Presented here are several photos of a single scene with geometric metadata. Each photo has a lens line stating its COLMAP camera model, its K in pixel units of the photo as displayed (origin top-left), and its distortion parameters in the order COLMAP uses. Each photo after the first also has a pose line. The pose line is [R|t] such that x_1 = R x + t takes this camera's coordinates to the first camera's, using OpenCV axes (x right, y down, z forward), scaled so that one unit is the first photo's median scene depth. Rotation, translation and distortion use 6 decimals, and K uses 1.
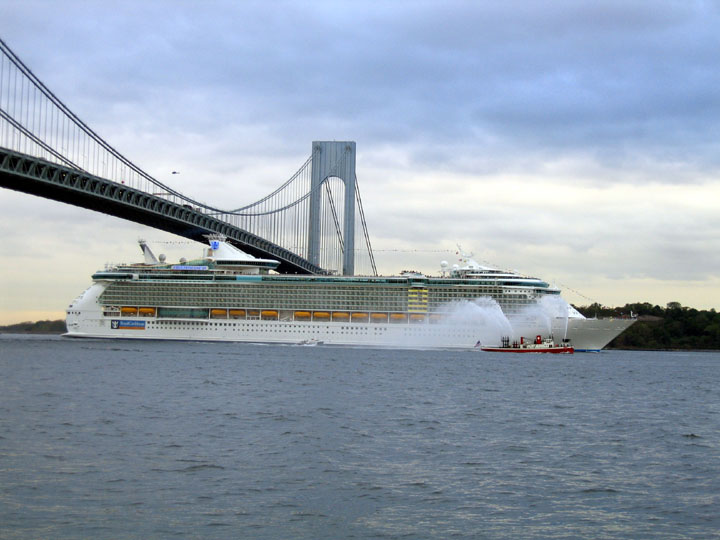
lens RADIAL K [[1794.5, 0, 360.0], [0, 1794.5, 270.0], [0, 0, 1]] dist [-0.029223, -0.191703]
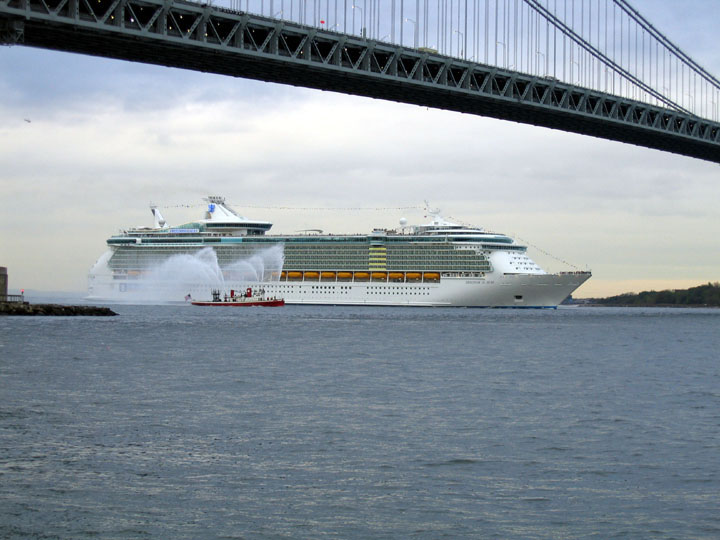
lens RADIAL K [[2127.0, 0, 338.3], [0, 2127.0, 270.0], [0, 0, 1]] dist [0.040167, -0.136628]
pose [[0.943283, -0.018505, -0.331475, 0.387067], [0.024607, 0.999596, 0.014220, 0.005900], [0.331078, -0.021570, 0.943357, -0.109833]]
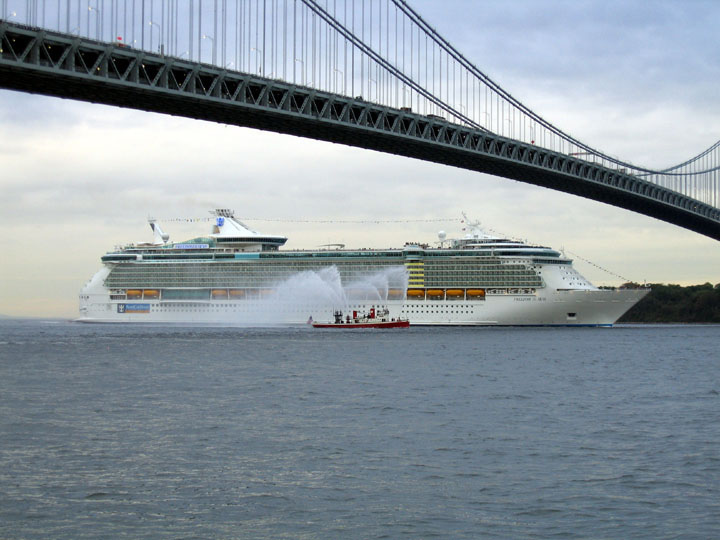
lens RADIAL K [[2127.0, 0, 338.3], [0, 2127.0, 270.0], [0, 0, 1]] dist [0.040167, -0.136628]
pose [[0.970933, -0.027654, -0.237748, 0.246027], [0.030599, 0.999494, 0.008703, 0.003775], [0.237387, -0.015724, 0.971288, -0.069679]]
